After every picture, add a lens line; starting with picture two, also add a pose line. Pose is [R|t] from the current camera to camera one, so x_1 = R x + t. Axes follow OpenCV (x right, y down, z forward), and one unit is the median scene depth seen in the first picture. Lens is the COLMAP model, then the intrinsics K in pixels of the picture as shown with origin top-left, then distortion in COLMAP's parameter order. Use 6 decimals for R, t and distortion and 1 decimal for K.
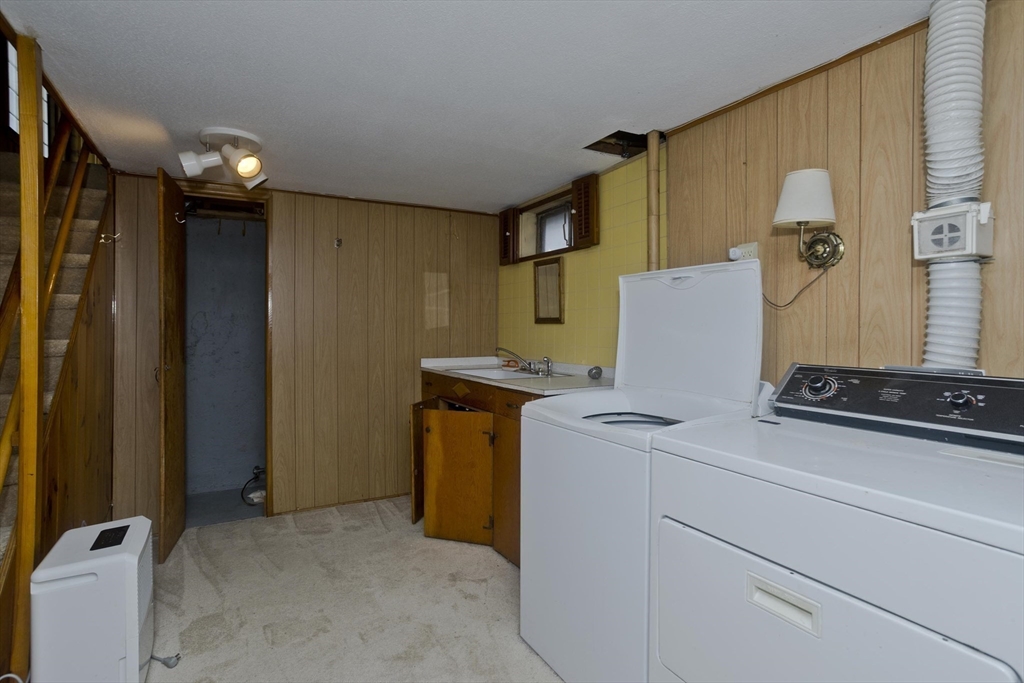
lens RADIAL K [[502.9, 0, 516.9], [0, 502.9, 336.2], [0, 0, 1]] dist [-0.013808, 0.010529]
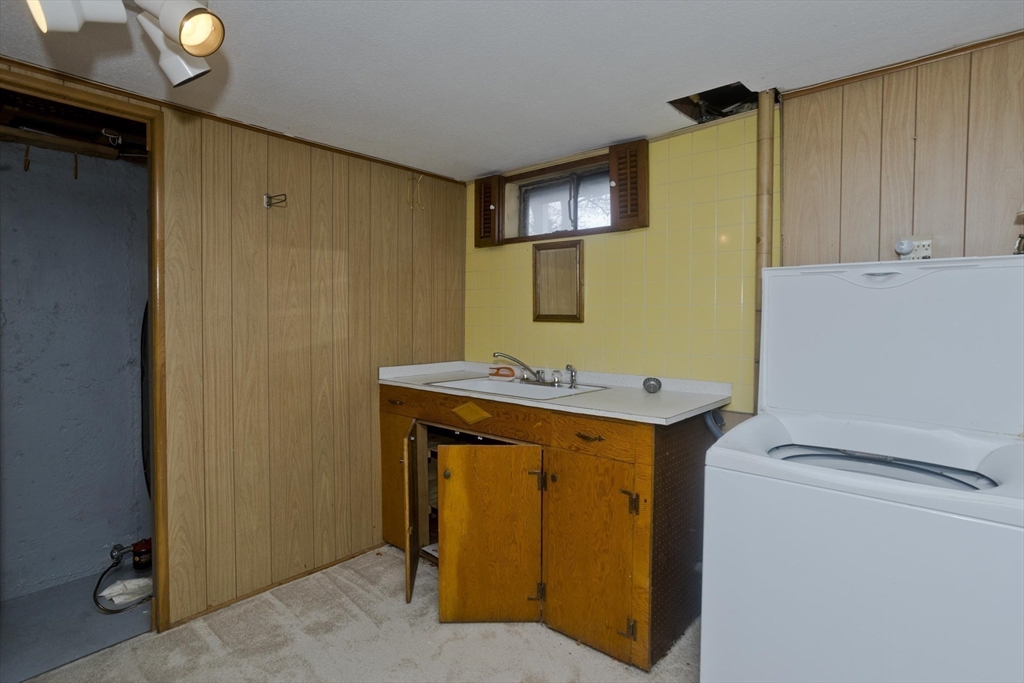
lens RADIAL K [[502.9, 0, 519.9], [0, 502.9, 335.3], [0, 0, 1]] dist [-0.013808, 0.010529]
pose [[0.942942, -0.006509, 0.332893, -0.276208], [-0.000602, 0.999774, 0.021255, -0.021677], [-0.332956, -0.020242, 0.942725, 0.266277]]
